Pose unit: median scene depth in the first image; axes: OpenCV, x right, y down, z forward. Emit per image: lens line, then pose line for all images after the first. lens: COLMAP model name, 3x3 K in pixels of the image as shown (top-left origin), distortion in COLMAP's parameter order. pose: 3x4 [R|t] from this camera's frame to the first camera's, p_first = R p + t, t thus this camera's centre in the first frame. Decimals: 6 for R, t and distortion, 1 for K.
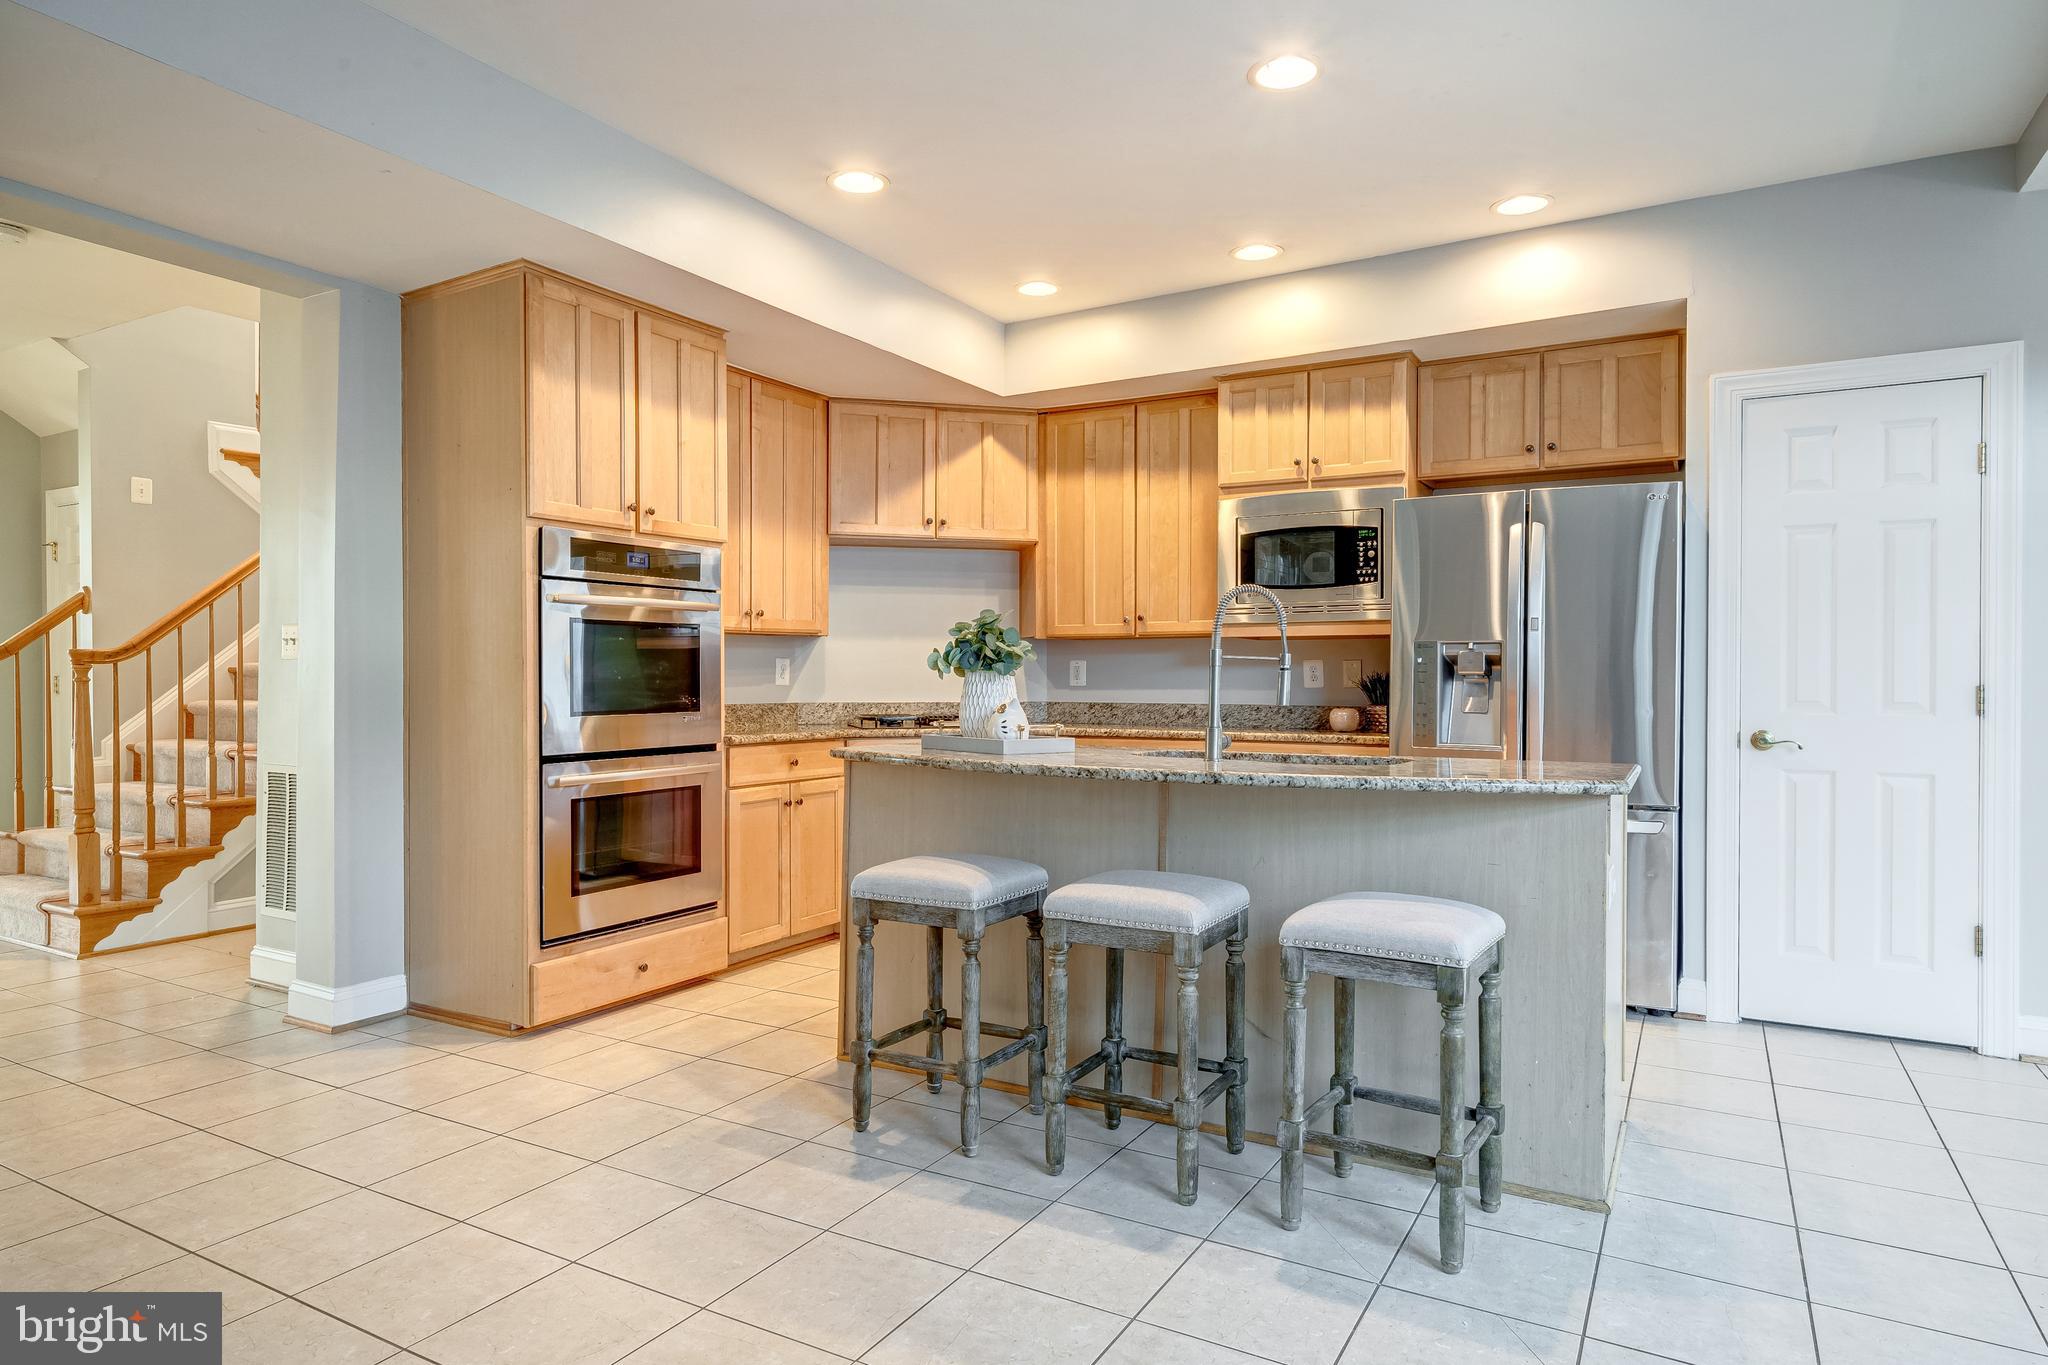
lens RADIAL K [[1243.1, 0, 1165.3], [0, 1243.1, 686.4], [0, 0, 1]] dist [0.000447, 0.000519]
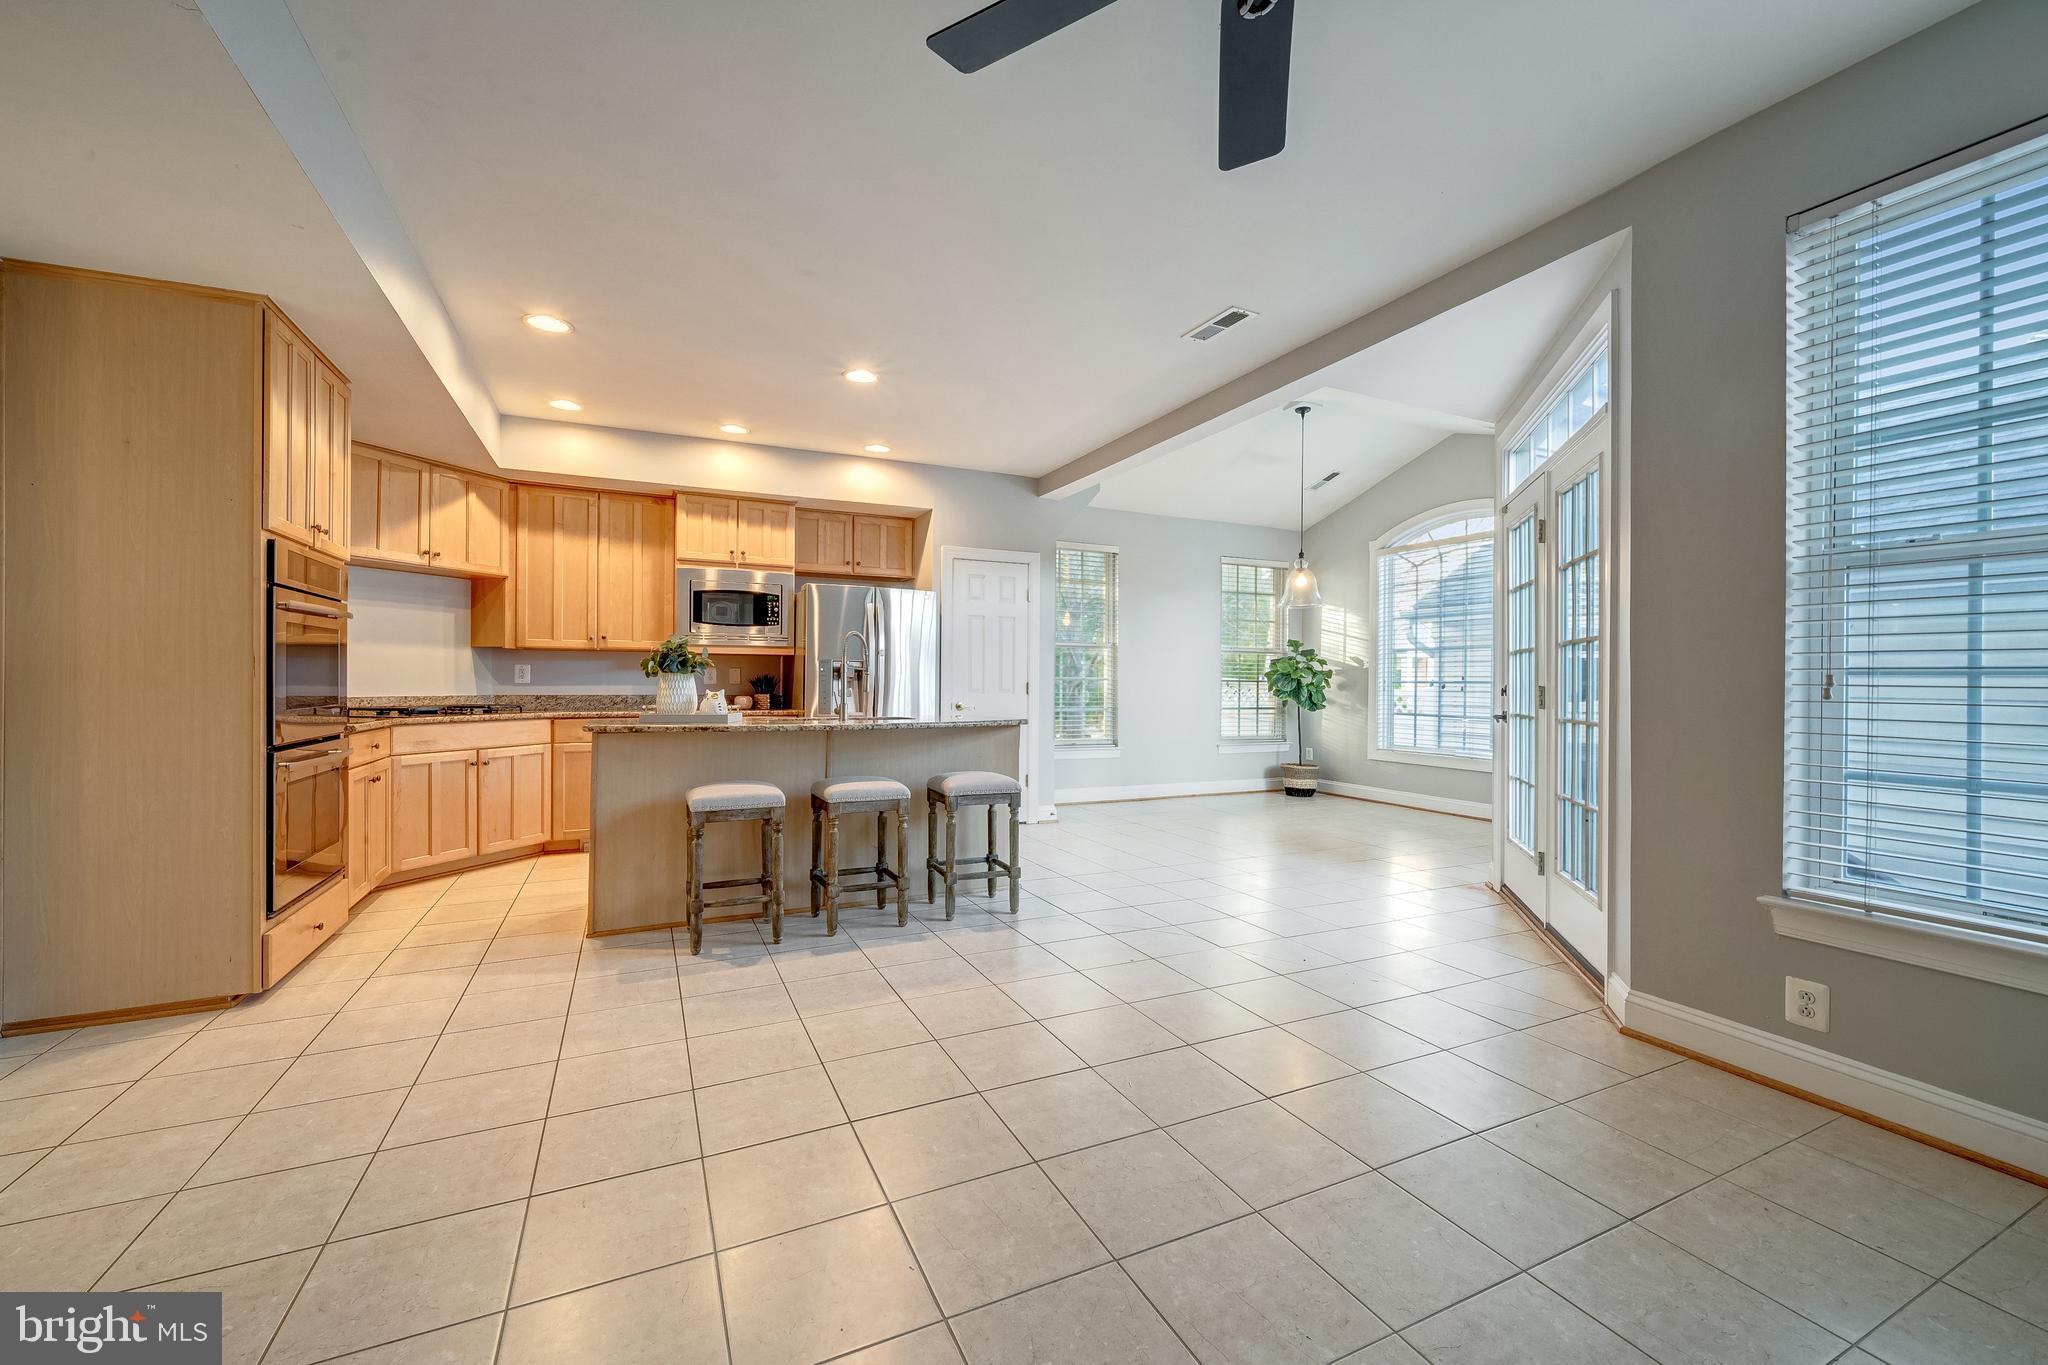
lens RADIAL K [[749.0, 0, 1112.8], [0, 749.0, 684.8], [0, 0, 1]] dist [0.000230, 0.000038]
pose [[0.539609, -0.002131, 0.841913, -0.485973], [0.001772, 0.999997, 0.001395, 0.001641], [-0.841914, 0.000739, 0.539612, 0.003932]]
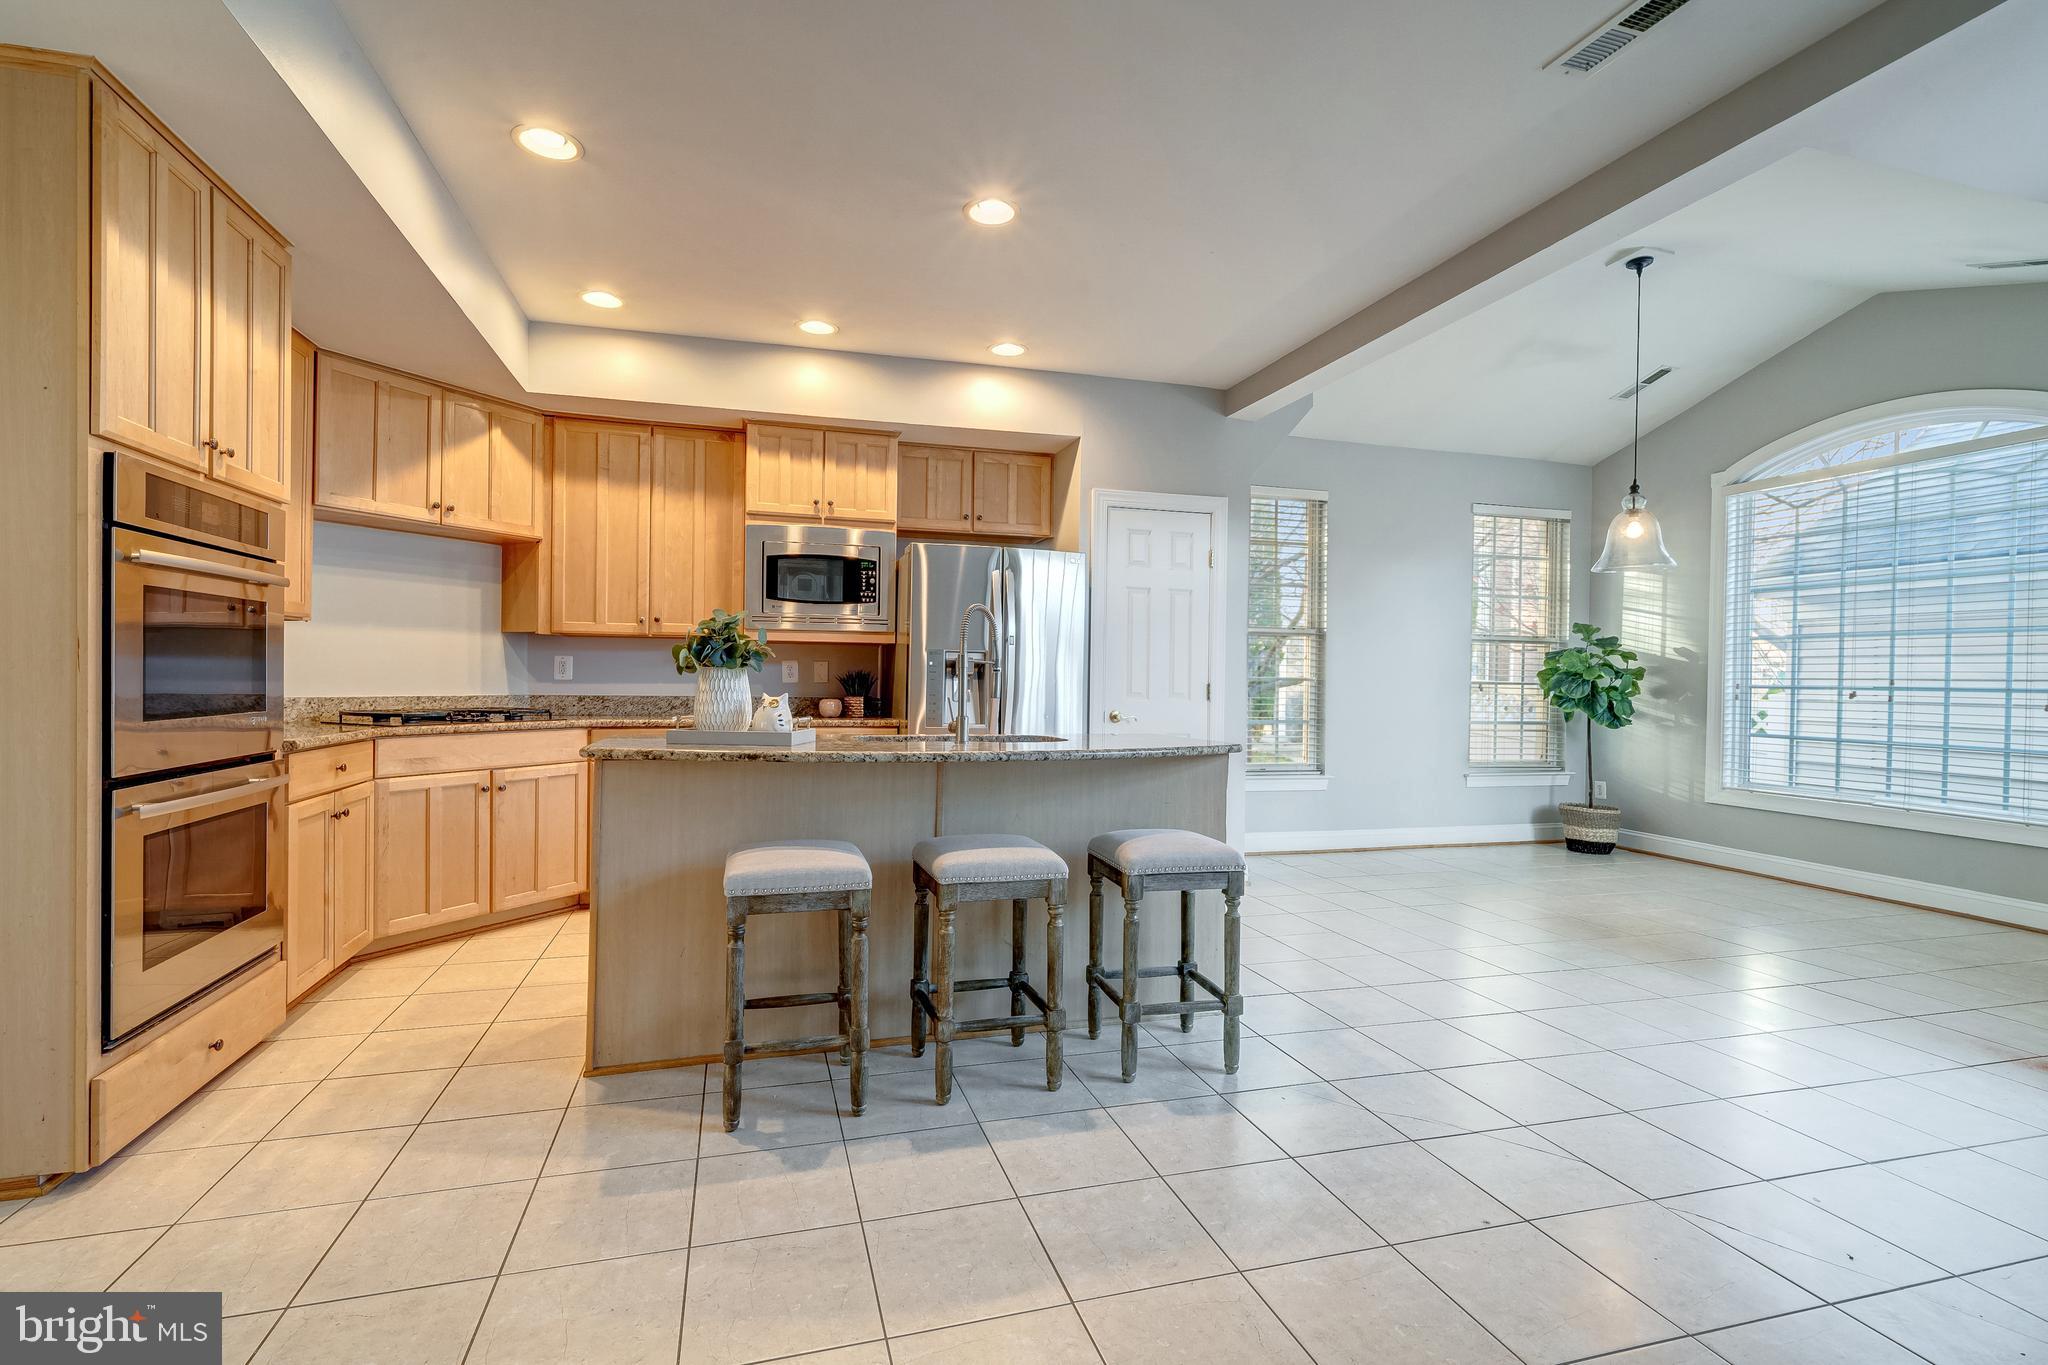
lens RADIAL K [[882.3, 0, 1061.0], [0, 882.3, 687.5], [0, 0, 1]] dist [0.001647, 0.000054]
pose [[0.713114, 0.000412, 0.701048, -0.344876], [-0.006570, 0.999960, 0.006095, -0.001456], [-0.701017, -0.008952, 0.713088, 0.197167]]
